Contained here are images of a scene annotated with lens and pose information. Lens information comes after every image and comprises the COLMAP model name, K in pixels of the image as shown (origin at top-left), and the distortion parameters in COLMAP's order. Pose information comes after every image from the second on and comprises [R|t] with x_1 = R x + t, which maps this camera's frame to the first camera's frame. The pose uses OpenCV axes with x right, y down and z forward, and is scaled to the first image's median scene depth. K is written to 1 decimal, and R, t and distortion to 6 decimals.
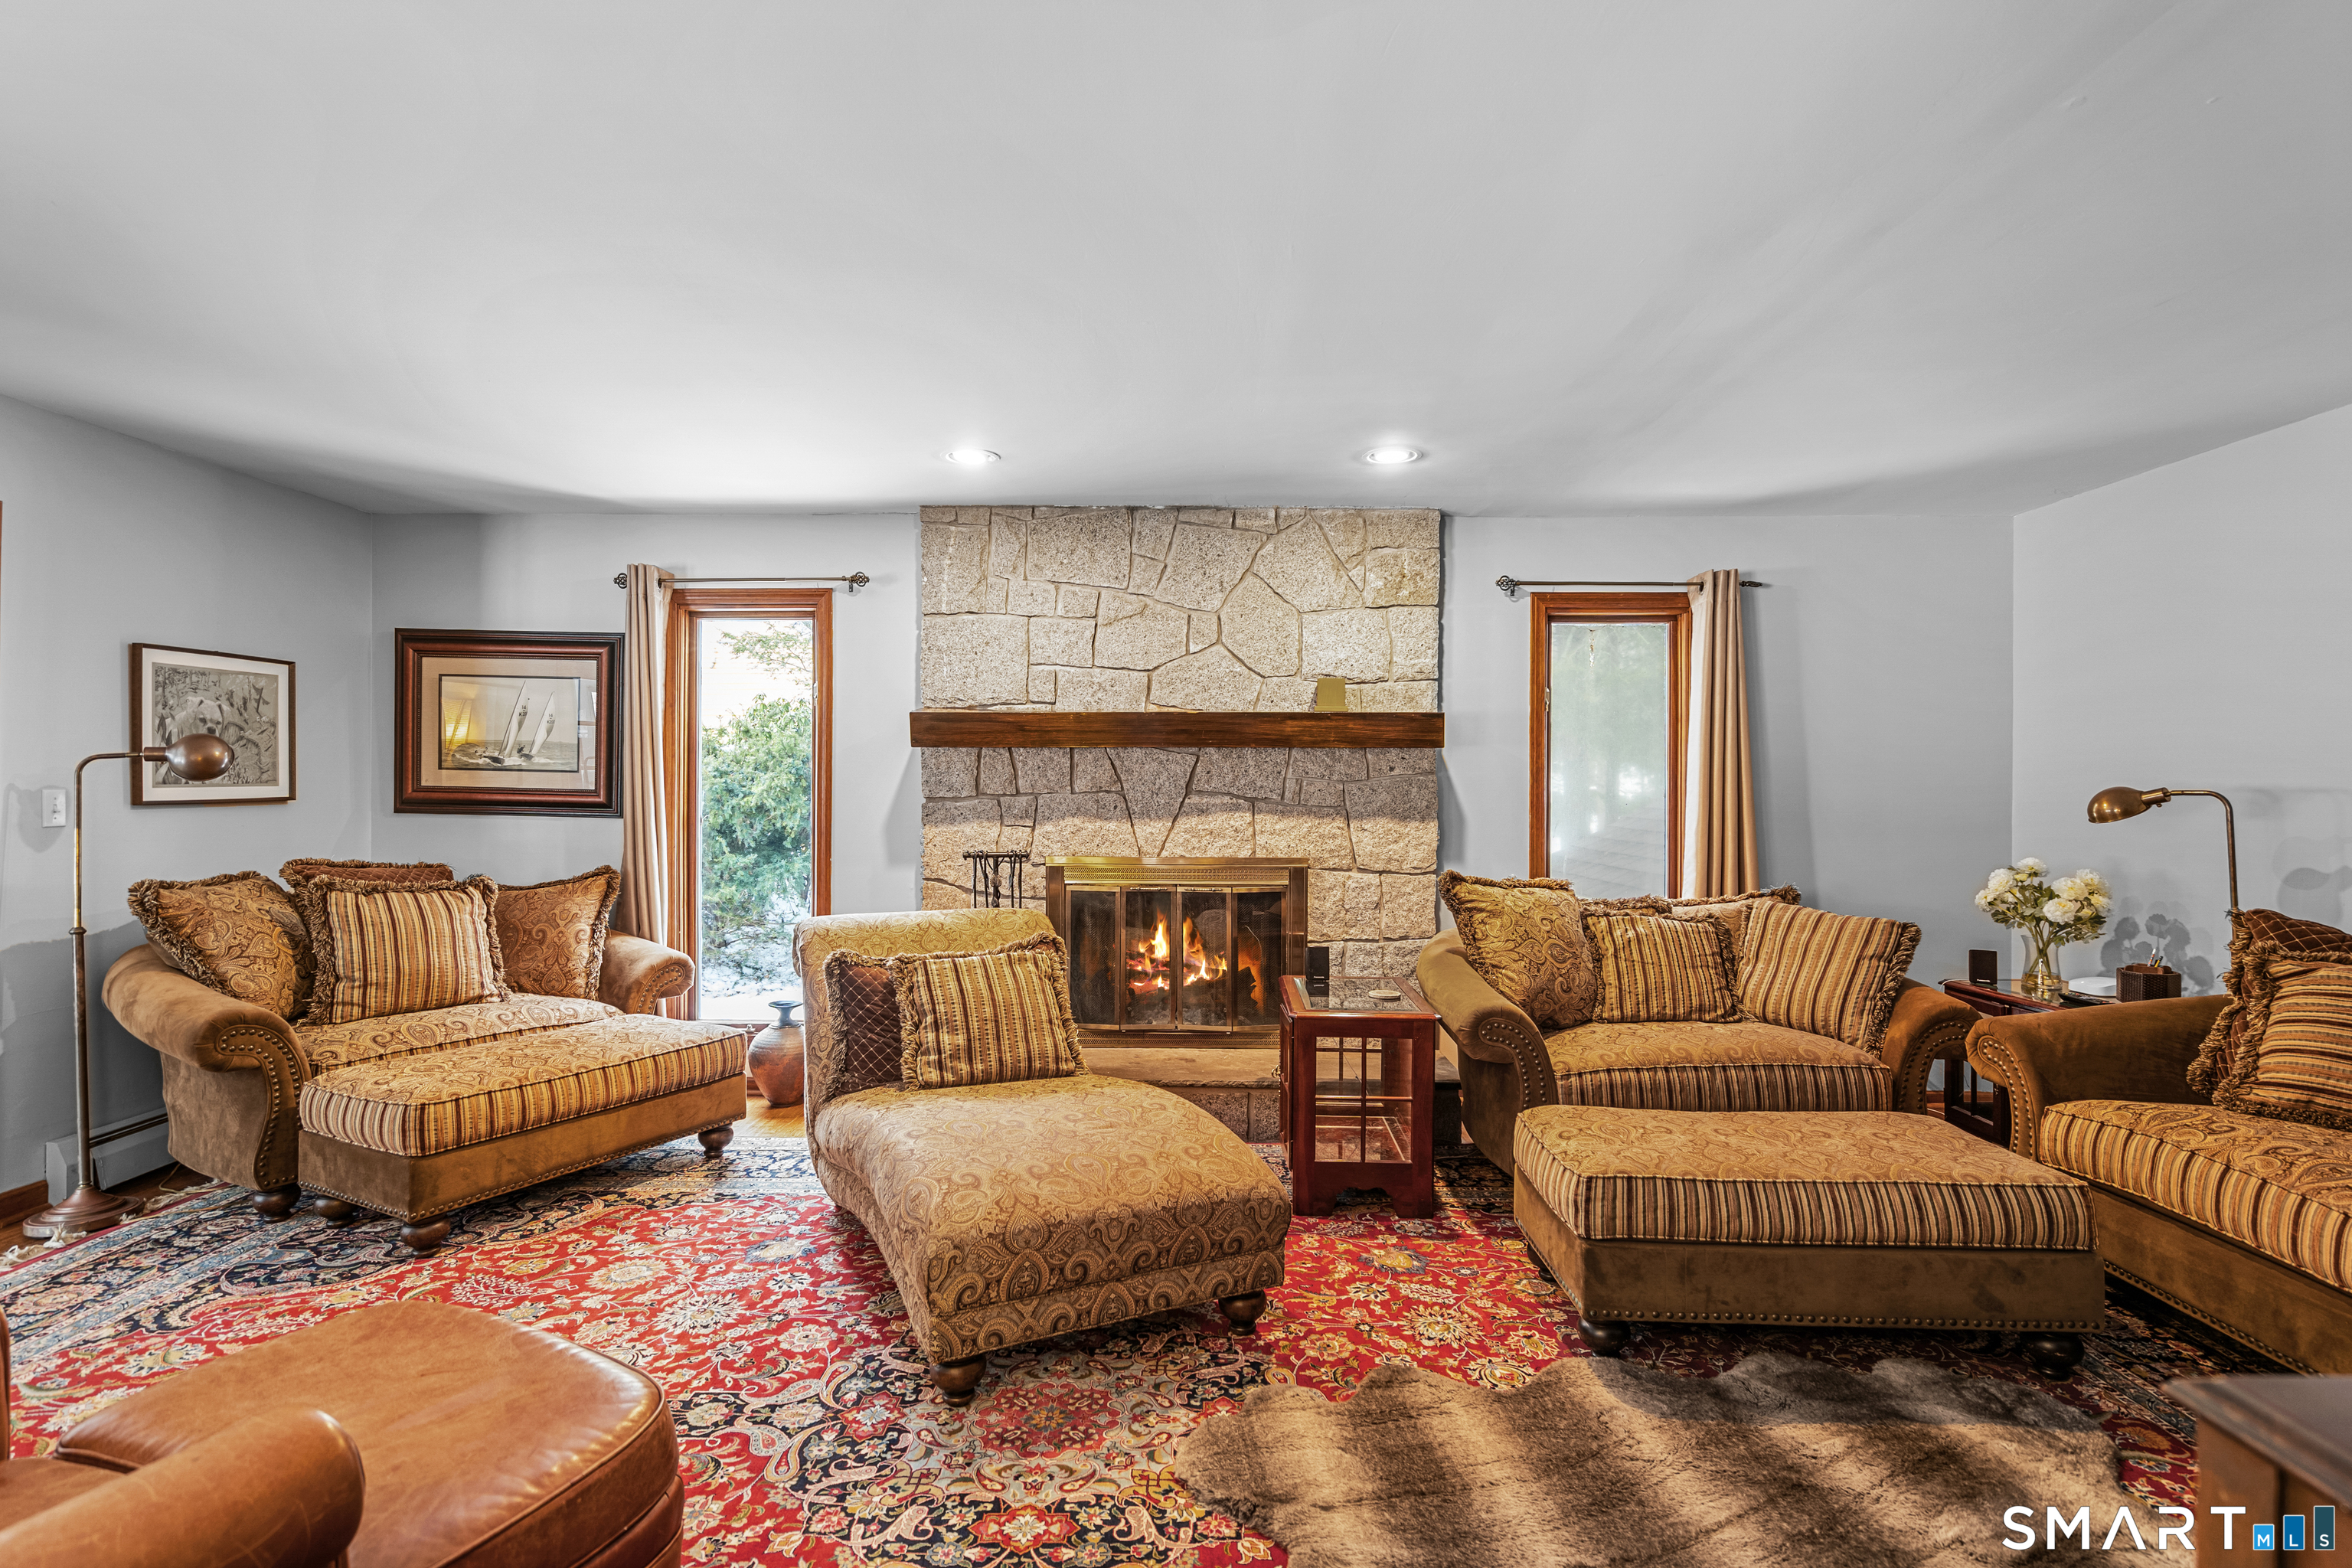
lens RADIAL K [[1122.5, 0, 1168.4], [0, 1122.5, 817.4], [0, 0, 1]] dist [-0.000820, -0.000088]
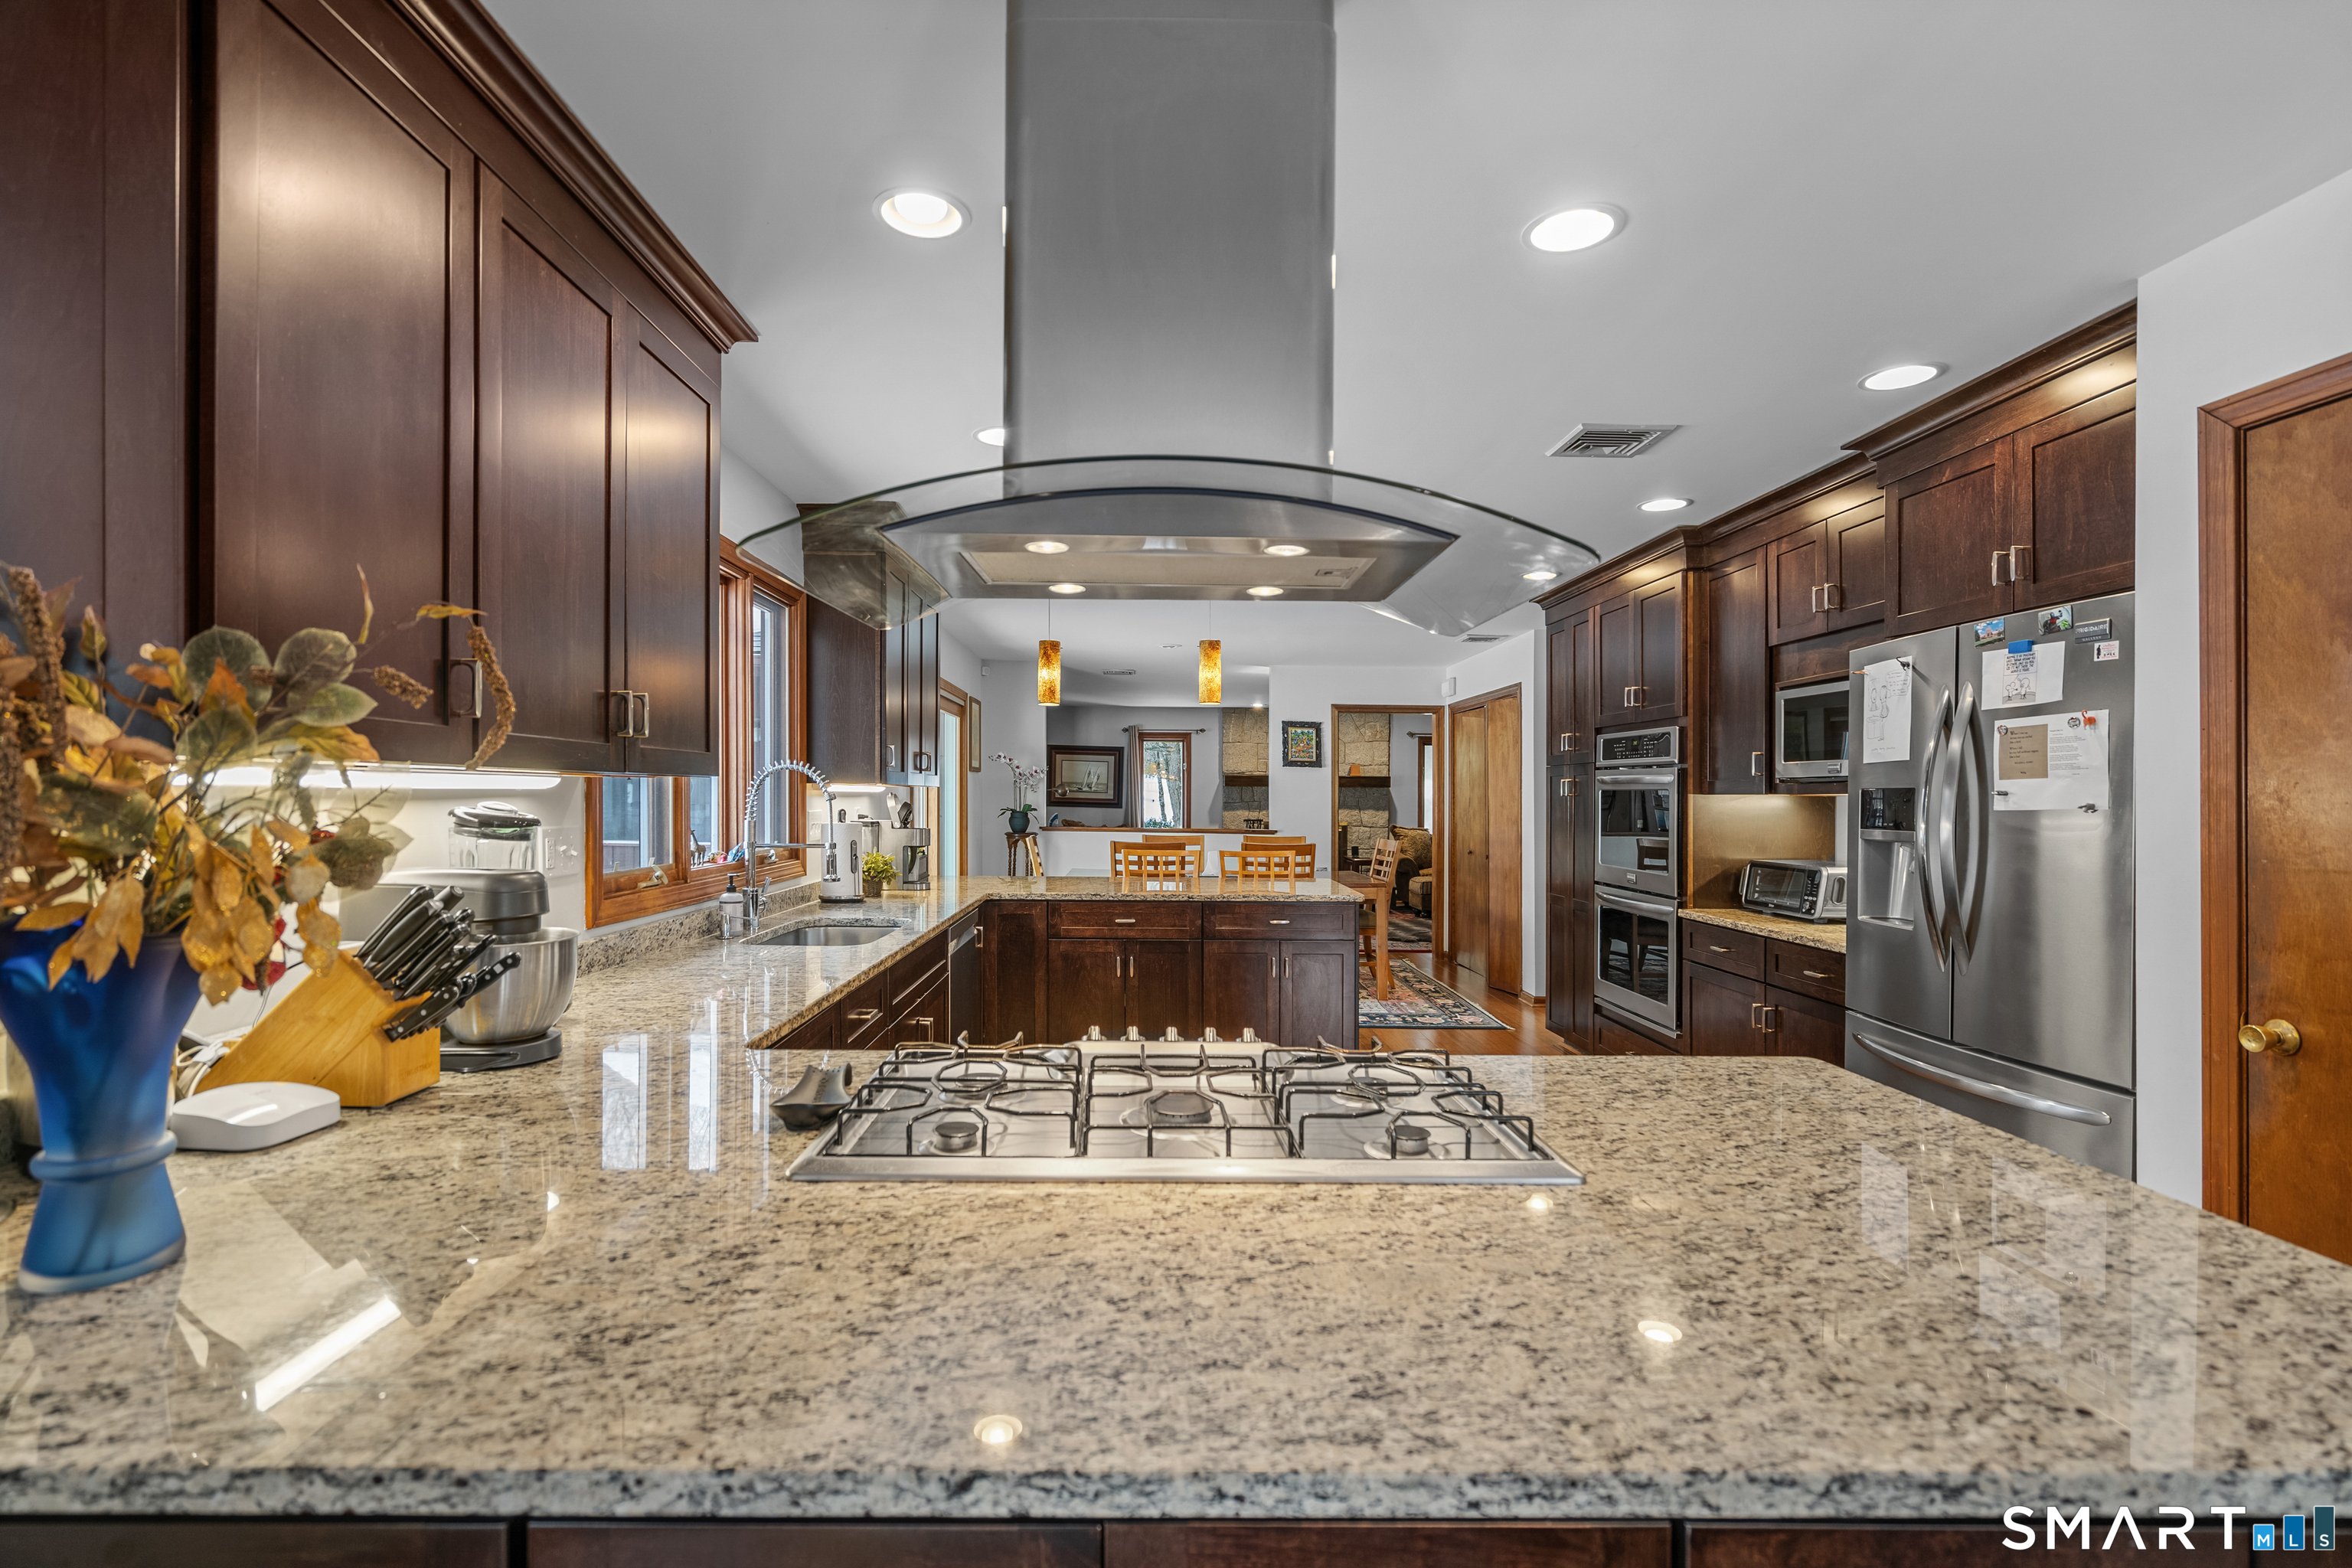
lens RADIAL K [[1094.4, 0, 1154.5], [0, 1094.4, 797.1], [0, 0, 1]] dist [-0.001193, 0.001049]
pose [[0.999179, 0.007150, 0.039869, -0.525254], [-0.006359, 0.999781, -0.019914, 0.029734], [-0.040003, 0.019644, 0.999006, -1.991317]]
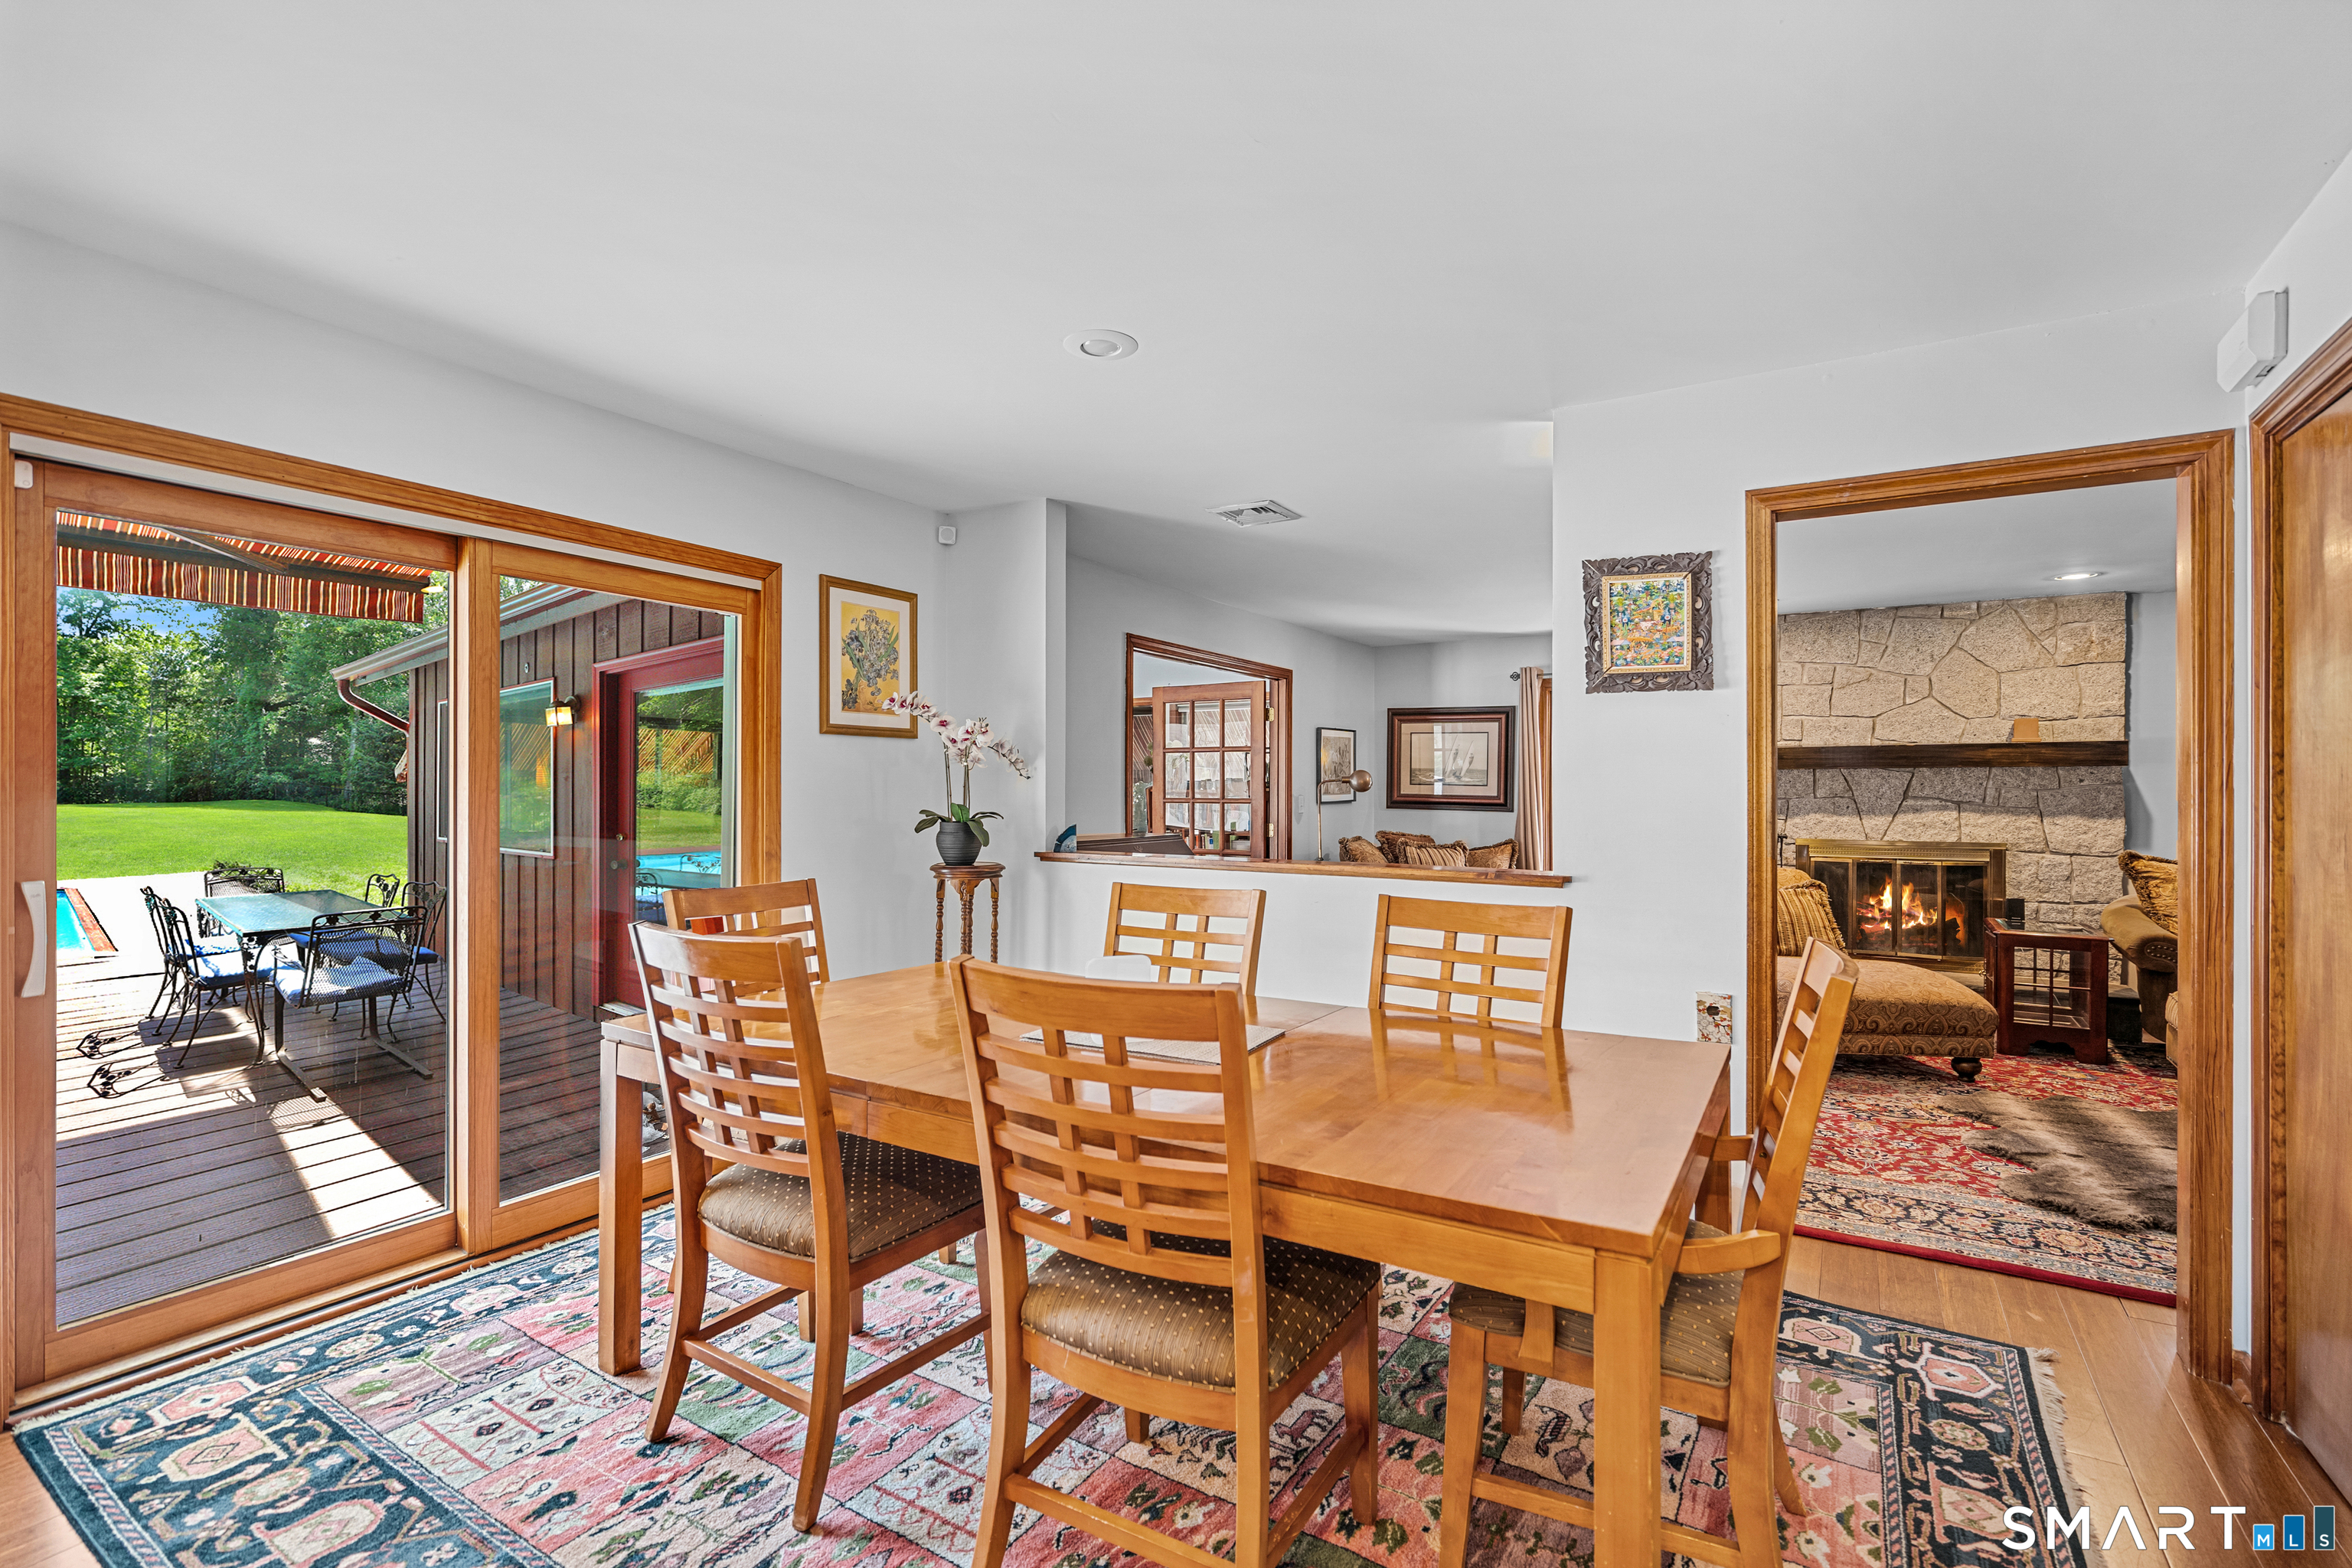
lens RADIAL K [[1094.4, 0, 1154.5], [0, 1094.4, 797.1], [0, 0, 1]] dist [-0.001193, 0.001049]
pose [[0.861612, 0.000575, -0.507567, -0.104445], [-0.011182, 0.999778, -0.017848, 0.014206], [0.507444, 0.021054, 0.861428, -0.762517]]
